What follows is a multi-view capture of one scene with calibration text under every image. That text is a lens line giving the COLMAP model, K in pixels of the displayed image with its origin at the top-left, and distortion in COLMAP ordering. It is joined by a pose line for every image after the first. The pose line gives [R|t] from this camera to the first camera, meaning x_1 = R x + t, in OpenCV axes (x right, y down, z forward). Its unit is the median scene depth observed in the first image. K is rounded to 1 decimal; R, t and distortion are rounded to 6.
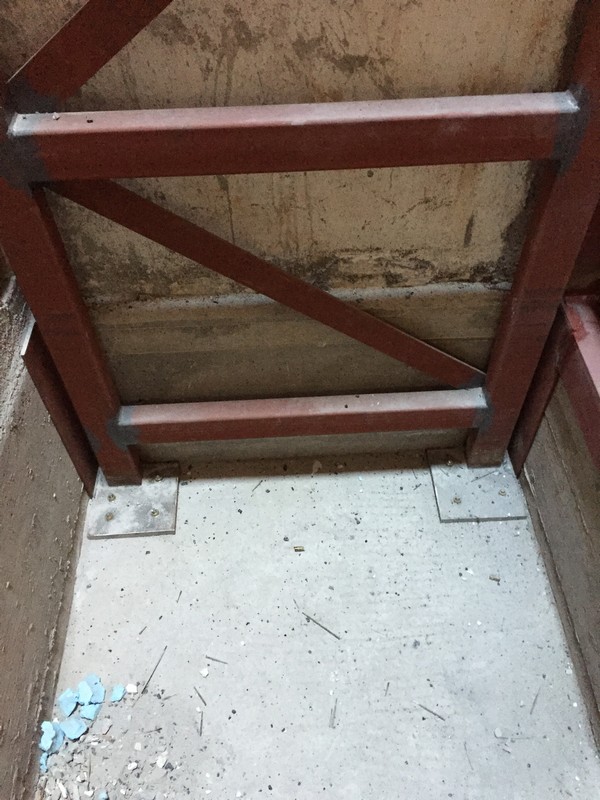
lens RADIAL K [[680.9, 0, 300.0], [0, 680.9, 400.0], [0, 0, 1]] dist [0.107962, -0.150004]
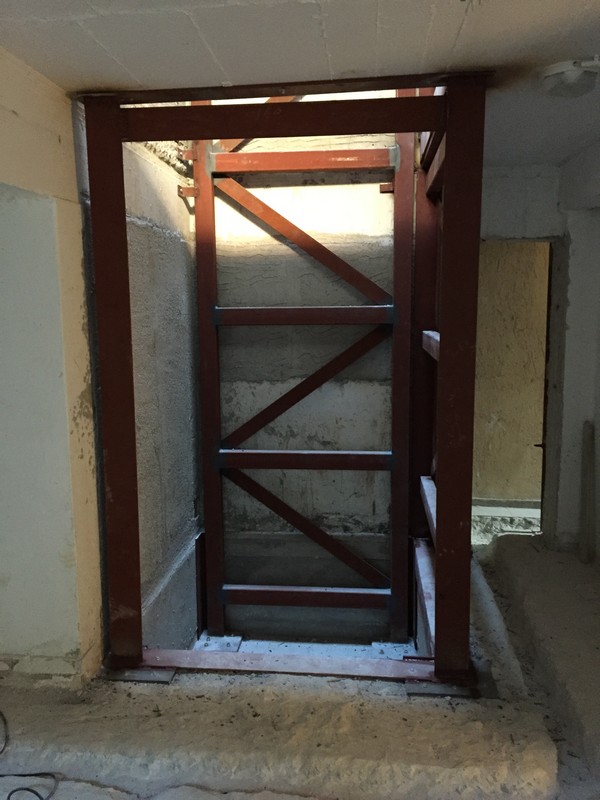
lens RADIAL K [[680.9, 0, 300.0], [0, 680.9, 400.0], [0, 0, 1]] dist [0.107962, -0.150004]
pose [[0.989819, 0.030319, -0.139067, 0.296270], [-0.115797, 0.739673, -0.662929, 1.111573], [0.082765, 0.672283, 0.735653, -1.105439]]
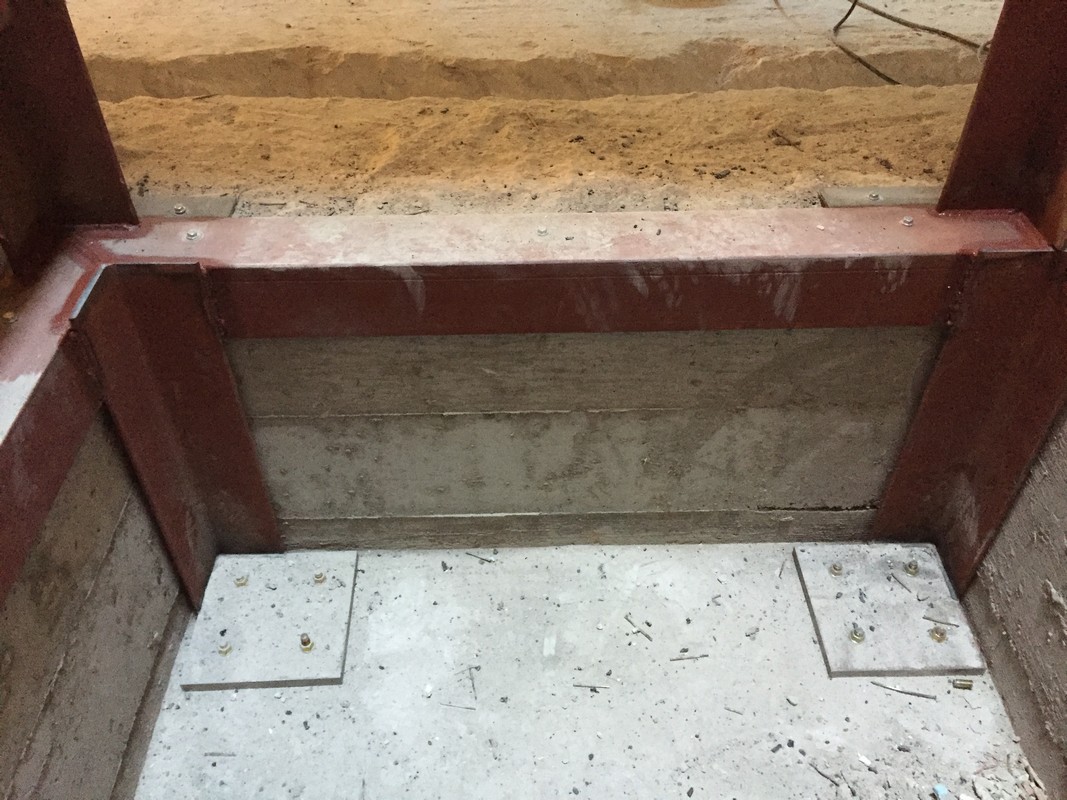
lens RADIAL K [[908.1, 0, 533.5], [0, 908.1, 400.0], [0, 0, 1]] dist [0.107962, -0.150004]
pose [[-0.999545, 0.002381, 0.030071, 0.051223], [0.029943, -0.042189, 0.998661, -0.228521], [0.003647, 0.999107, 0.042098, 0.550301]]
